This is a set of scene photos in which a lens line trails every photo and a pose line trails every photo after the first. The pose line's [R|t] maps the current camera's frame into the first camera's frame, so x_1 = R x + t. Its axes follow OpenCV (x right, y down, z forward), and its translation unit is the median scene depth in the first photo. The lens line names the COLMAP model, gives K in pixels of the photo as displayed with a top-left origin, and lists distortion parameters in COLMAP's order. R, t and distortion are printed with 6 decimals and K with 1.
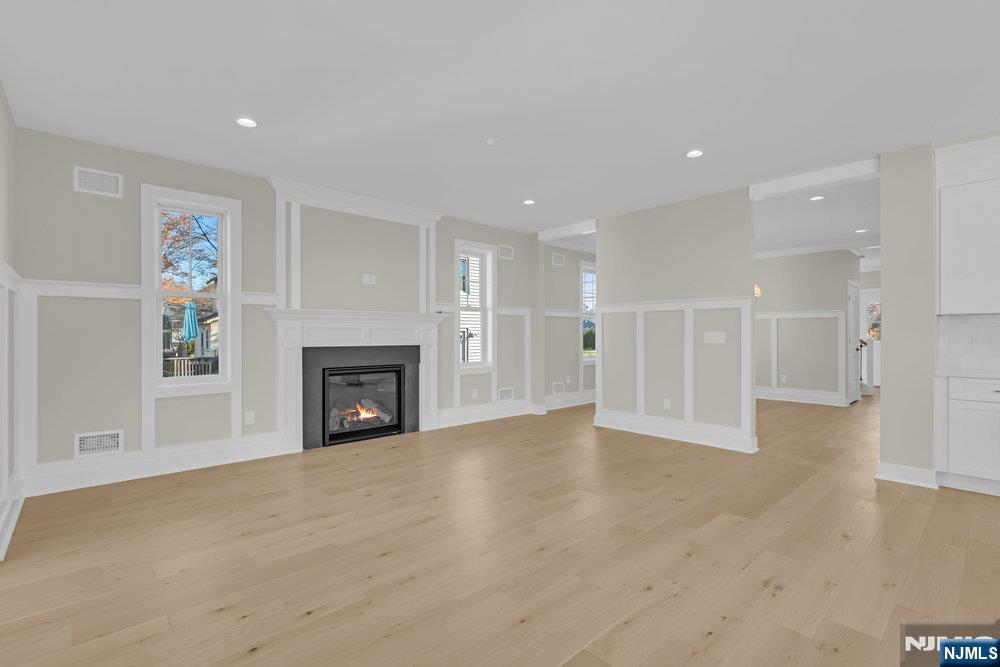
lens RADIAL K [[455.3, 0, 497.8], [0, 455.3, 332.2], [0, 0, 1]] dist [-0.003331, -0.000377]
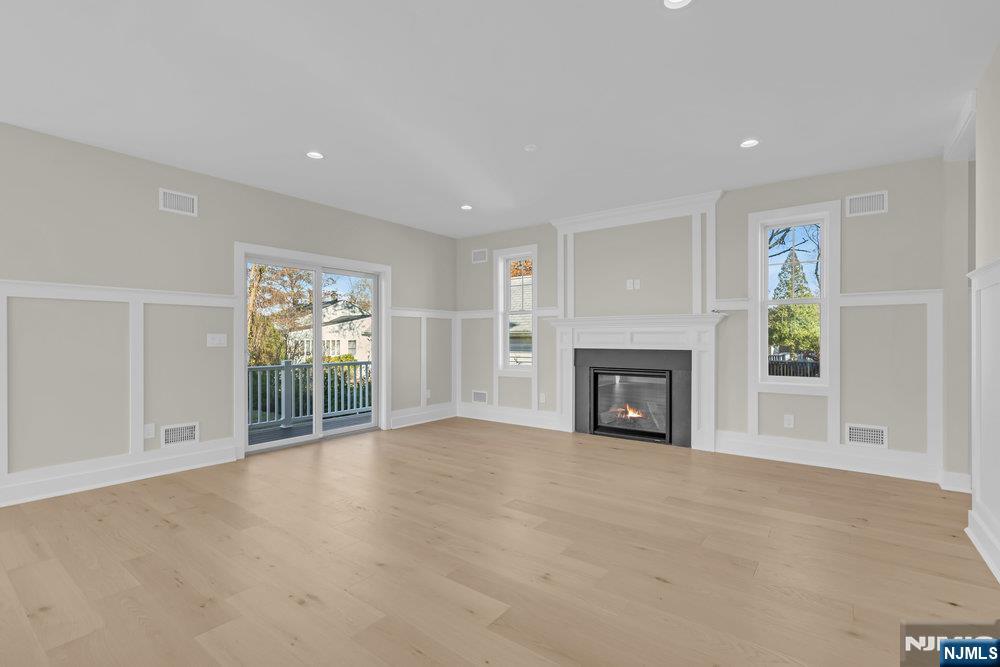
lens RADIAL K [[455.3, 0, 497.6], [0, 455.3, 339.0], [0, 0, 1]] dist [-0.003331, -0.000377]
pose [[0.188382, -0.000922, -0.982095, 0.673869], [0.004245, 0.999991, -0.000125, 0.005765], [0.982087, -0.004146, 0.188385, 0.507300]]
